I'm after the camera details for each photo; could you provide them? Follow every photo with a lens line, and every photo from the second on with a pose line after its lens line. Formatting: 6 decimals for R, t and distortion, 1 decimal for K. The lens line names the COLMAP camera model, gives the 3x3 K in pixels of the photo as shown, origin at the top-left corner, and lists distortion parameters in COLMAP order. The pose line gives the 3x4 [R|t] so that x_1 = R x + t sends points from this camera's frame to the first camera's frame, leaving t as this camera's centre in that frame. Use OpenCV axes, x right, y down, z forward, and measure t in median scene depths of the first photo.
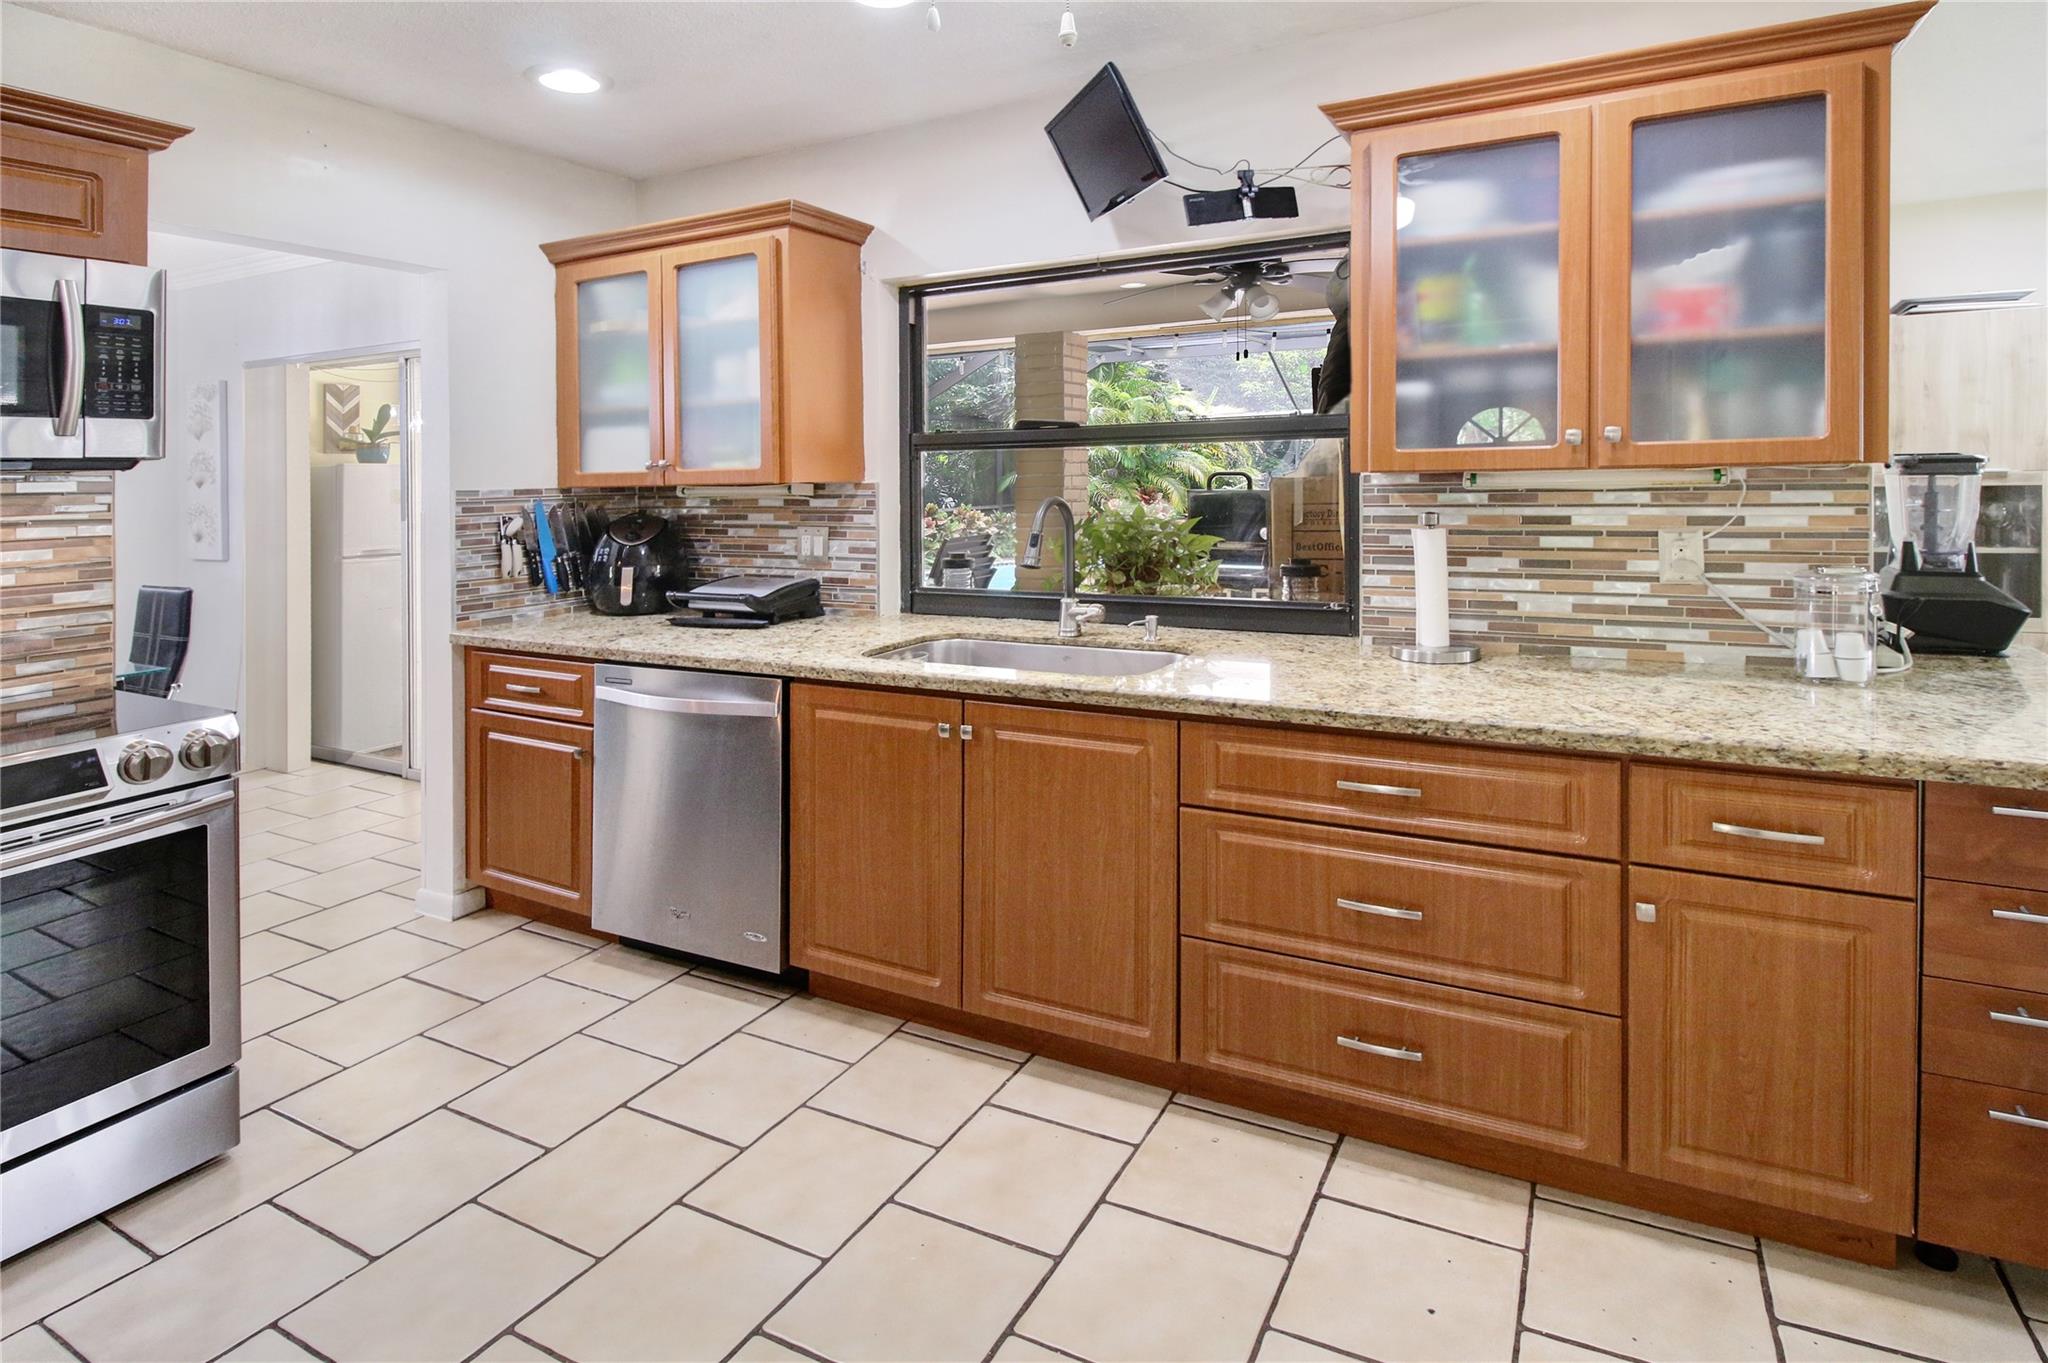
lens RADIAL K [[1082.3, 0, 1078.3], [0, 1082.3, 499.1], [0, 0, 1]] dist [0.003334, -0.010348]
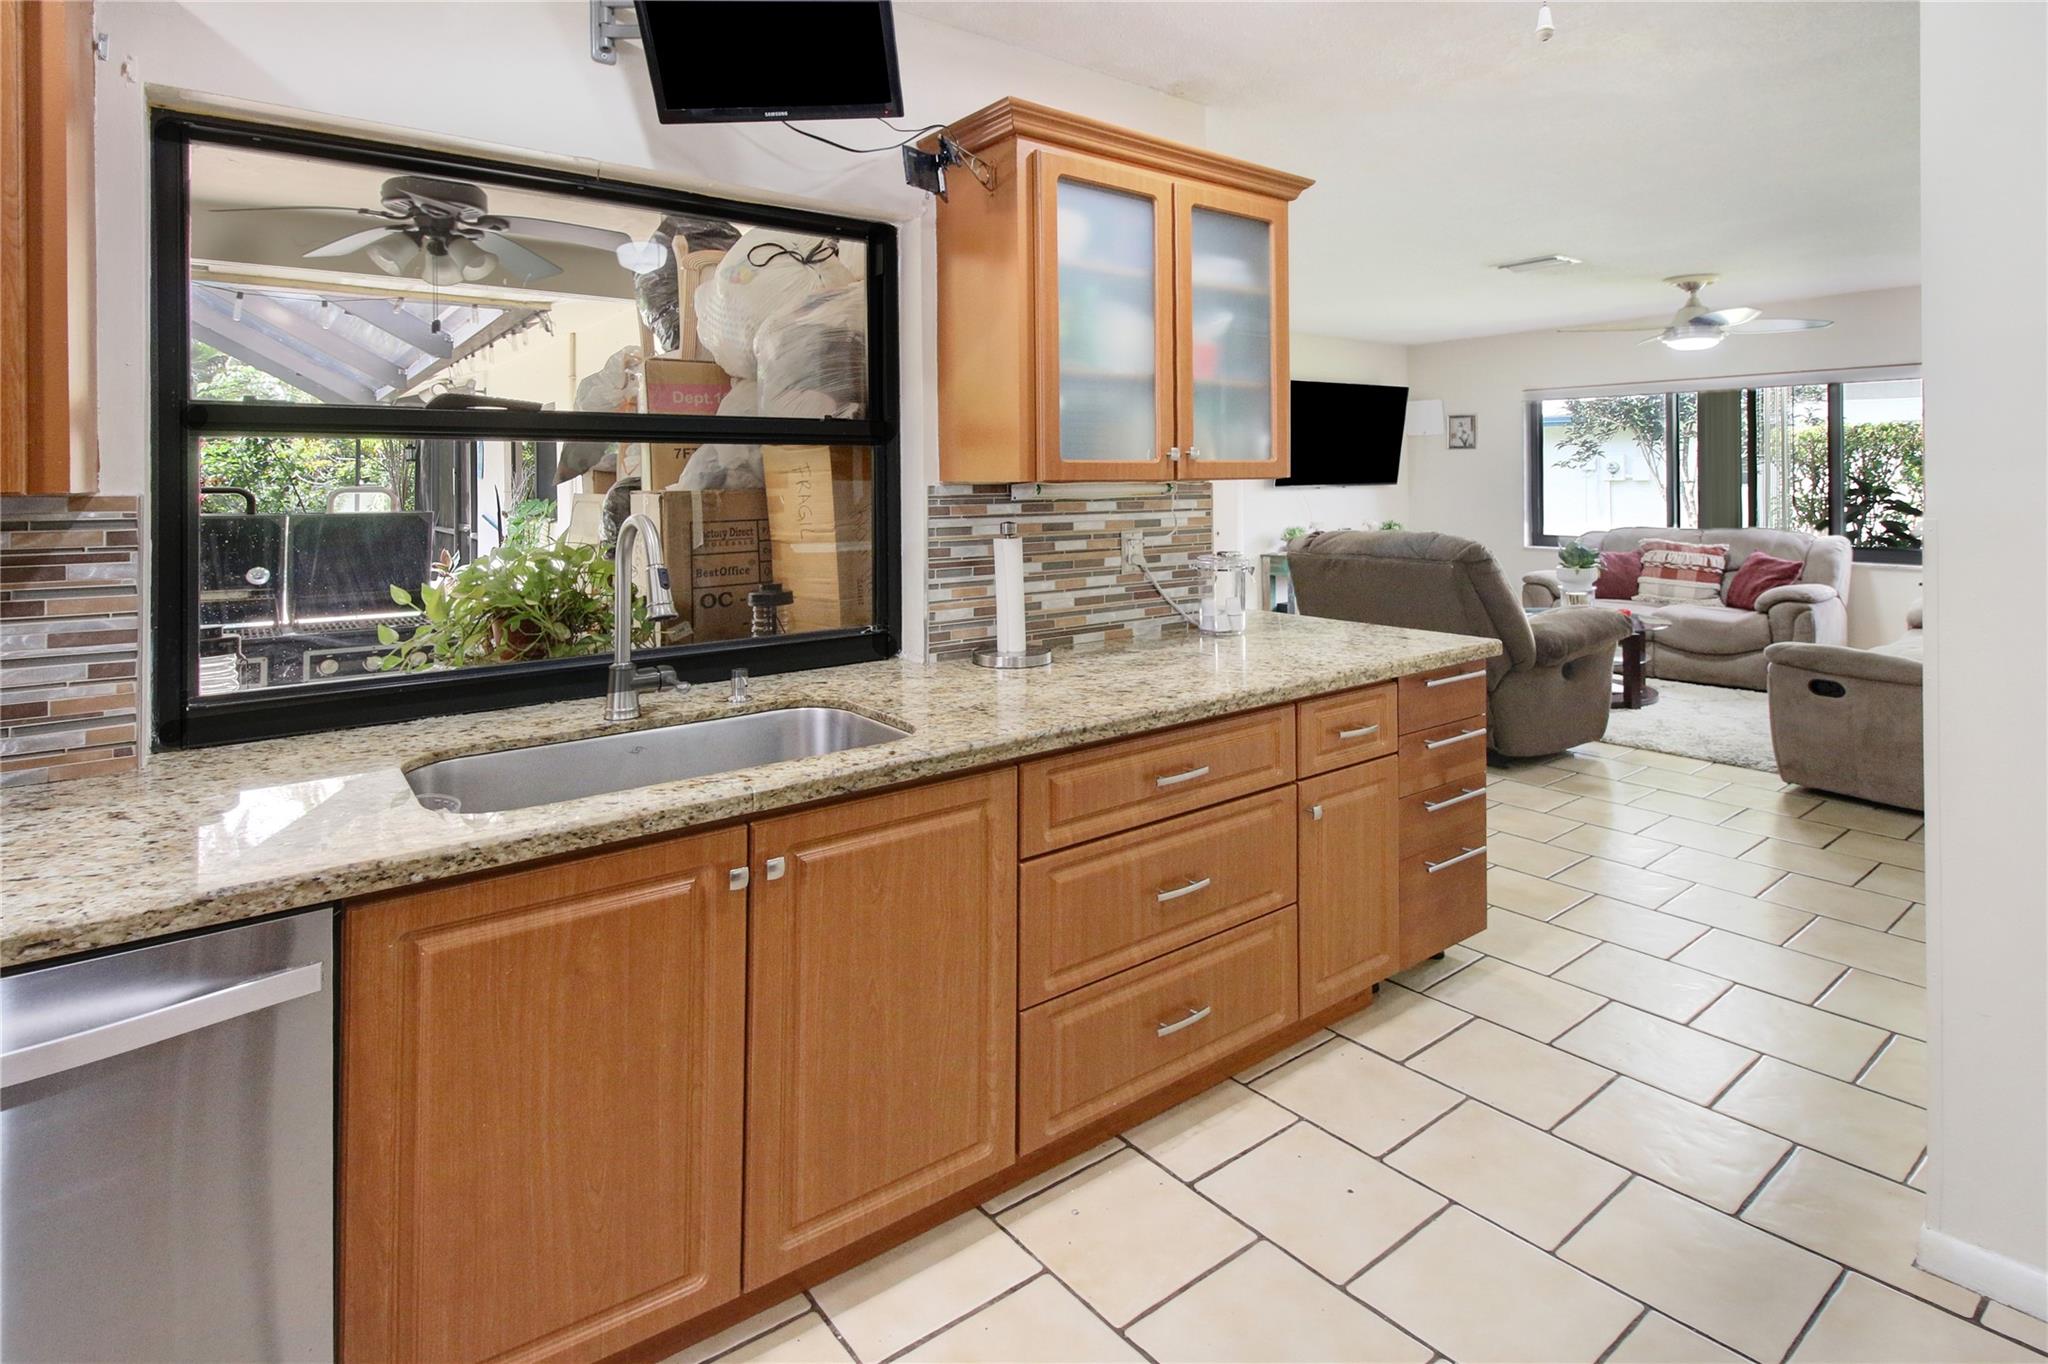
lens RADIAL K [[1082.3, 0, 995.6], [0, 1082.3, 517.0], [0, 0, 1]] dist [0.003334, -0.010348]
pose [[0.434426, -0.017490, 0.900538, -0.639809], [0.023886, 0.999684, 0.007893, -0.001629], [-0.900391, 0.018082, 0.434707, 0.586404]]
